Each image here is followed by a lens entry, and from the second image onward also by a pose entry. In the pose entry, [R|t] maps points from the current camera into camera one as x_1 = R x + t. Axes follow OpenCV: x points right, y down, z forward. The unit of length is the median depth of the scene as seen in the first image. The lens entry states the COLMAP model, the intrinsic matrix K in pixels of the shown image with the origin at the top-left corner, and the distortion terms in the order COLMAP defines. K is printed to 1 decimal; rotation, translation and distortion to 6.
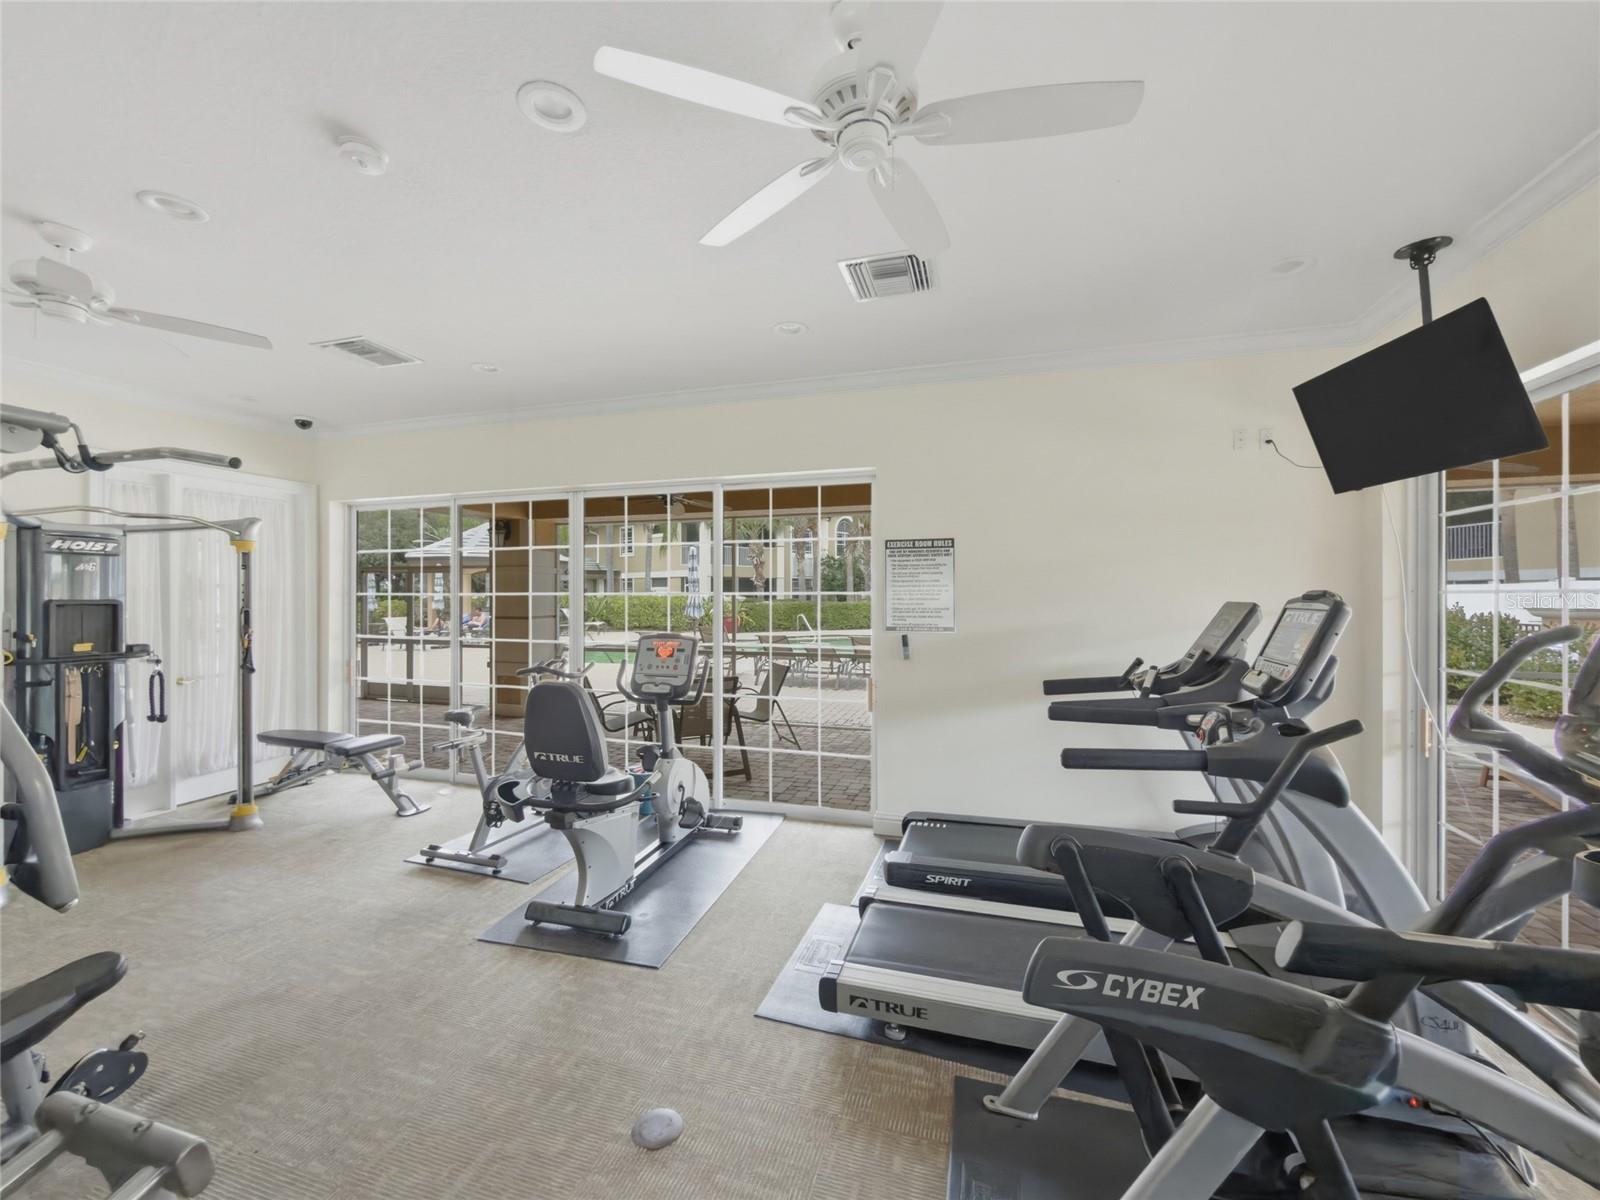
lens RADIAL K [[620.1, 0, 800.0], [0, 620.1, 600.0], [0, 0, 1]] dist [0.001211, 0.000115]
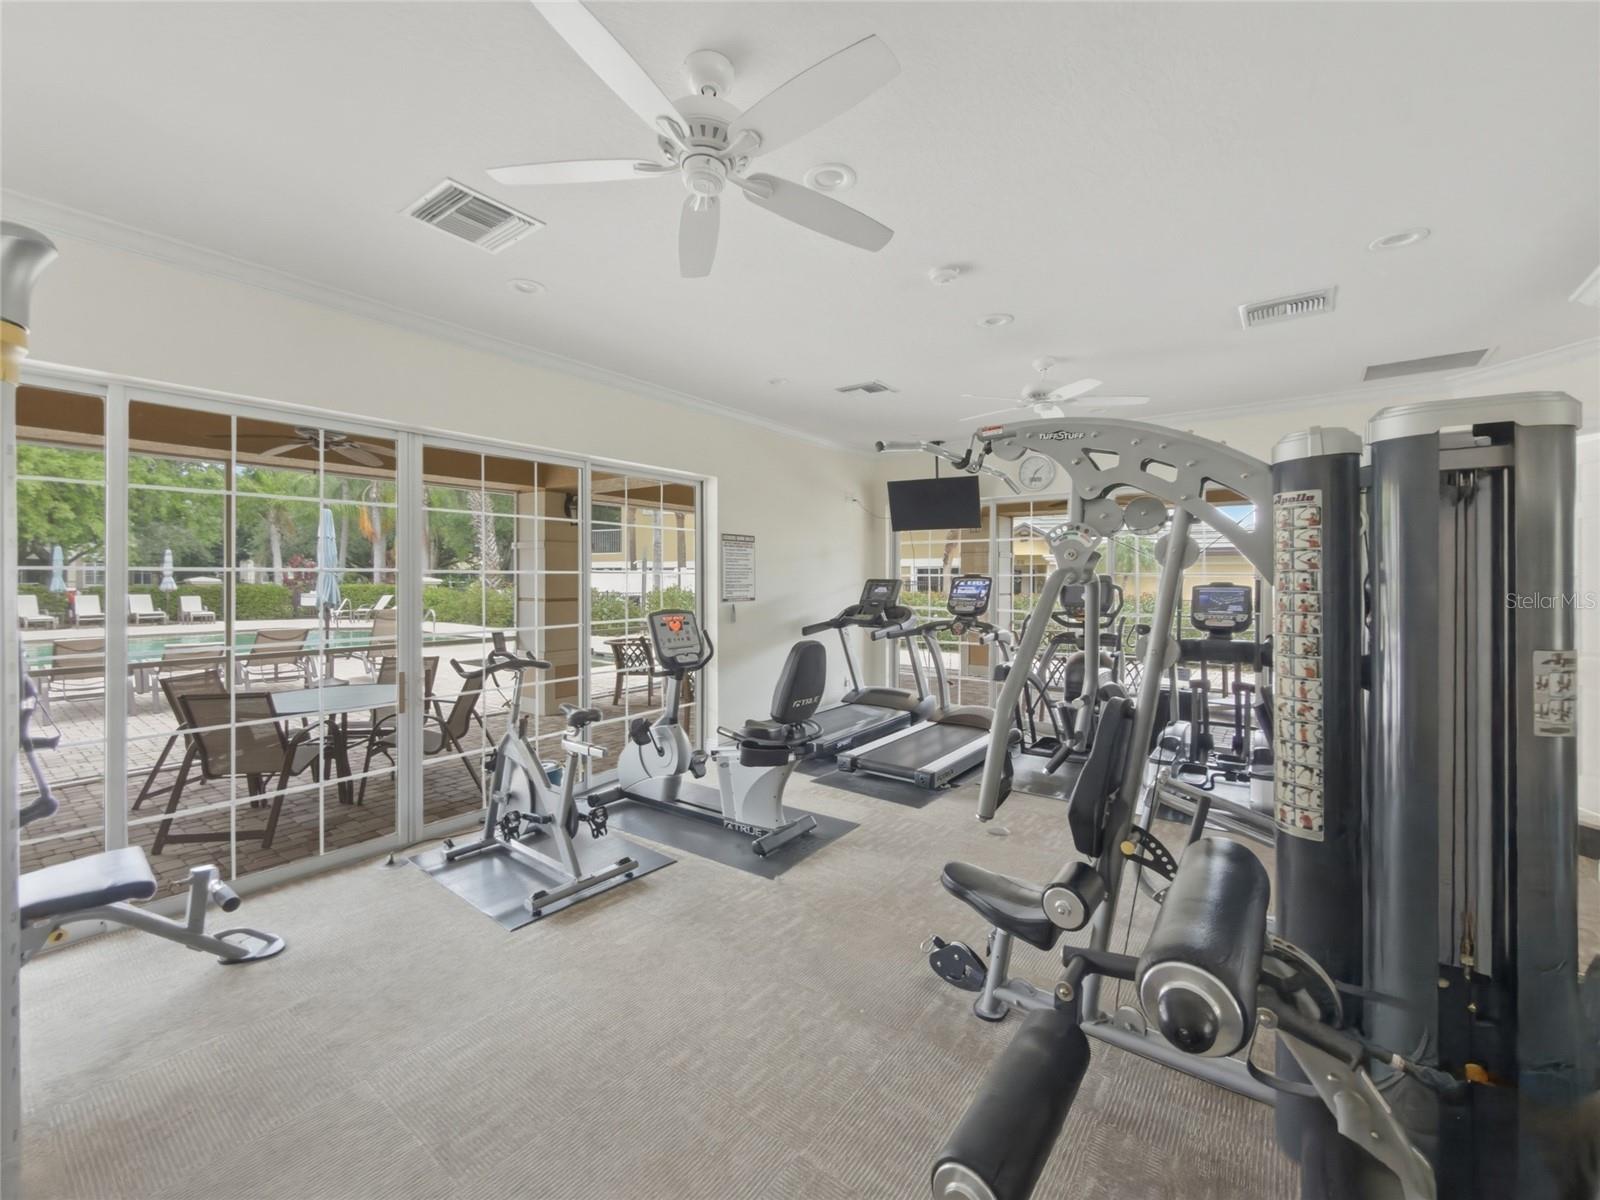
lens RADIAL K [[658.9, 0, 800.0], [0, 658.9, 582.1], [0, 0, 1]] dist [-0.000491, 0.000250]
pose [[0.360169, -0.004091, 0.932878, -0.997029], [0.007013, 0.999974, 0.001677, 0.005338], [-0.932861, 0.005938, 0.360189, 0.318395]]
